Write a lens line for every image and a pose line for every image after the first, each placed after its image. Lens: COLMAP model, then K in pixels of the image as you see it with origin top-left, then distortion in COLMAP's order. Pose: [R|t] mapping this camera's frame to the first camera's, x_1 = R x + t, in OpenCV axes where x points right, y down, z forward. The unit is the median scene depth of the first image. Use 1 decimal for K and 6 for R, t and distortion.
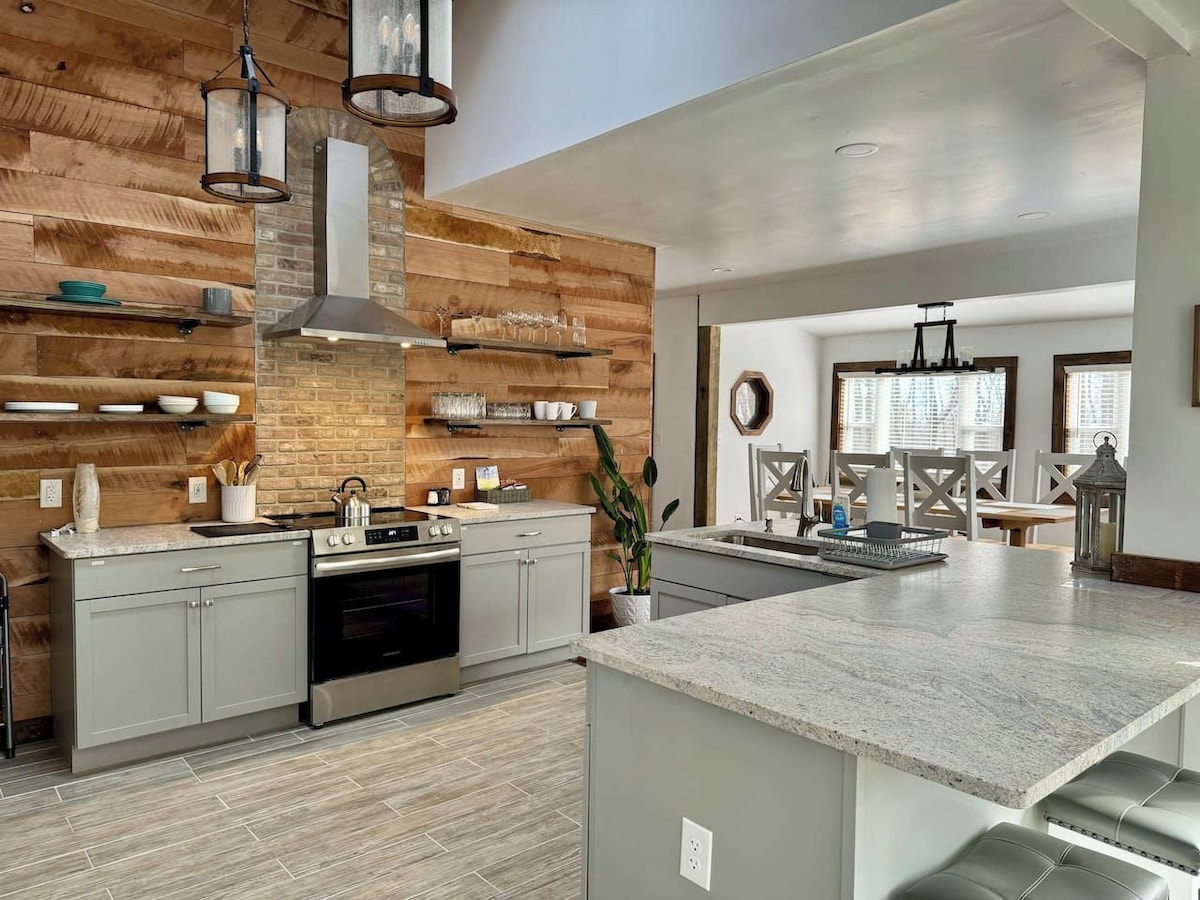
lens RADIAL K [[806.9, 0, 597.2], [0, 806.9, 446.9], [0, 0, 1]] dist [0.006736, -0.004903]
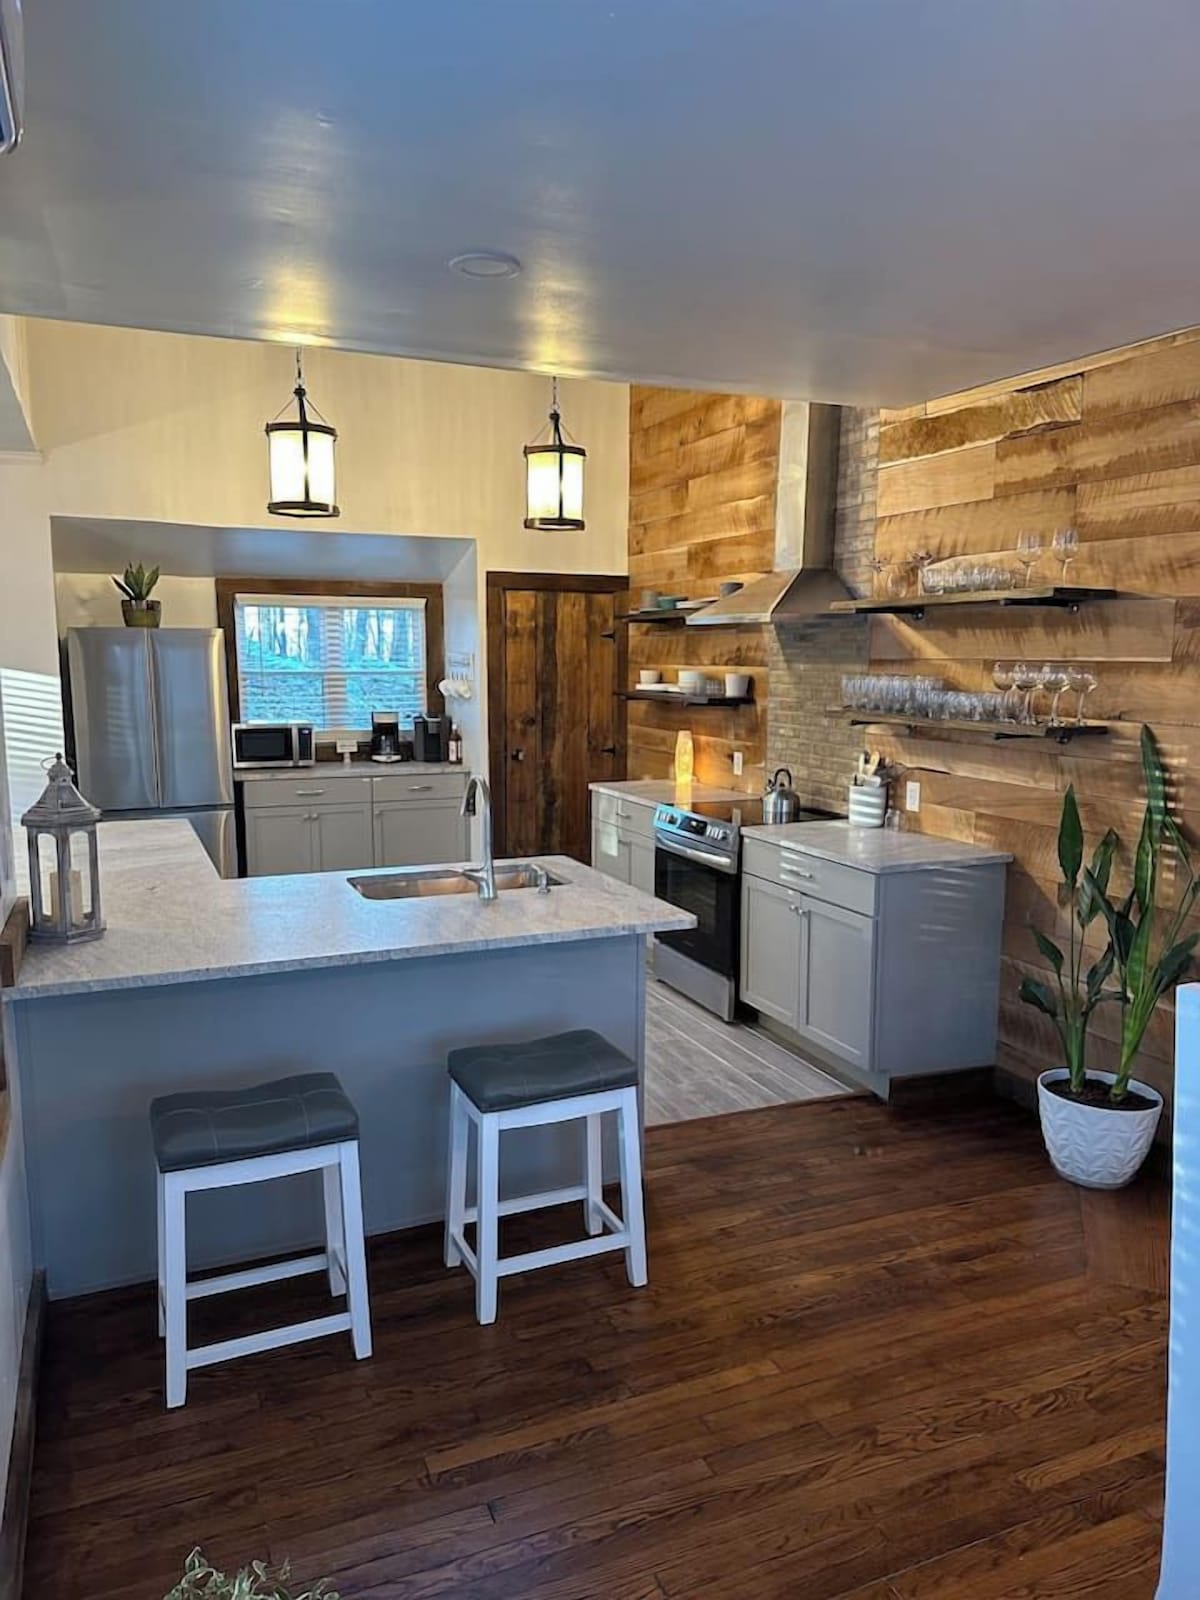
lens RADIAL K [[1141.6, 0, 596.6], [0, 1141.6, 808.5], [0, 0, 1]] dist [0.012715, -0.006469]
pose [[-0.290208, 0.119179, -0.949514, 0.955451], [-0.042897, 0.989597, 0.137321, -0.083776], [0.956002, 0.080583, -0.282076, 1.128511]]
